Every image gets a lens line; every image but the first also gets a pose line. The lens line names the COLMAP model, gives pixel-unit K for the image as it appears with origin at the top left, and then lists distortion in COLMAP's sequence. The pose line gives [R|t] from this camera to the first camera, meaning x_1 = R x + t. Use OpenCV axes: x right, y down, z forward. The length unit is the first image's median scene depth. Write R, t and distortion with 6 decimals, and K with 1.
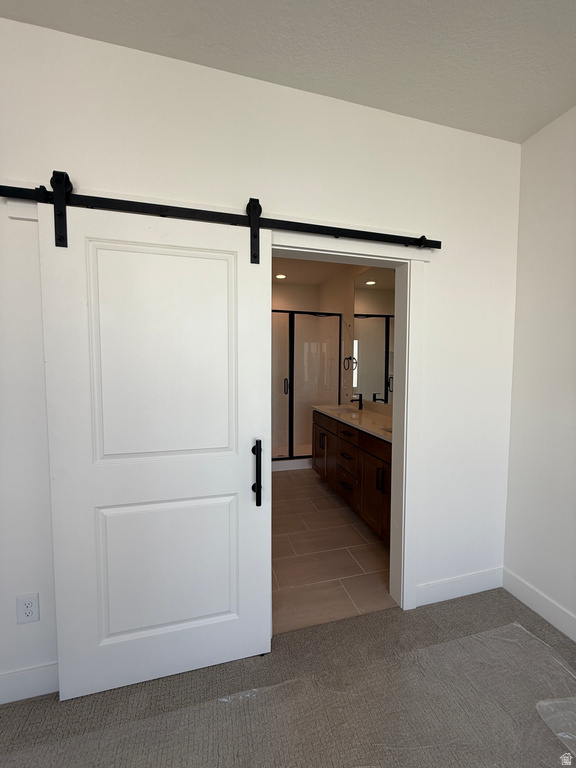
lens RADIAL K [[304.9, 0, 287.1], [0, 304.9, 382.3], [0, 0, 1]] dist [-0.001632, 0.000074]
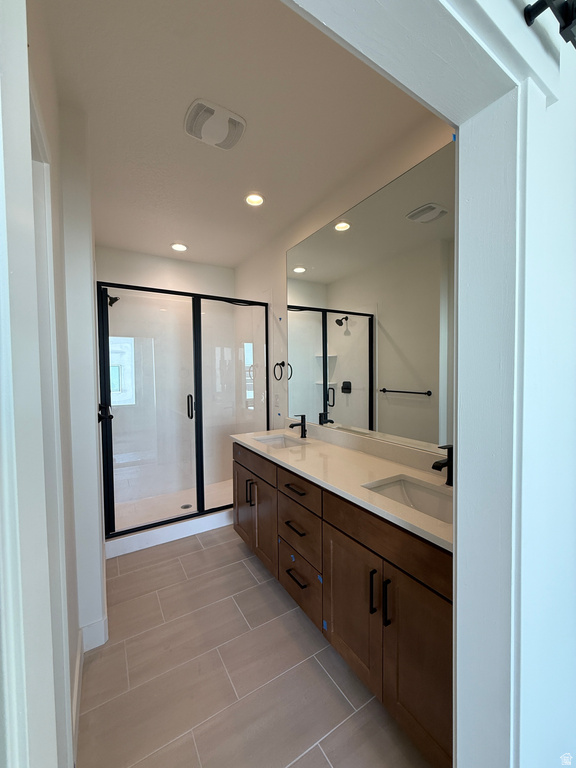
lens RADIAL K [[304.9, 0, 287.3], [0, 304.9, 382.4], [0, 0, 1]] dist [-0.001632, 0.000074]
pose [[0.958854, -0.024045, 0.282879, 0.012847], [0.031958, 0.999215, -0.023393, -0.017974], [-0.282094, 0.031471, 0.958870, 0.304783]]
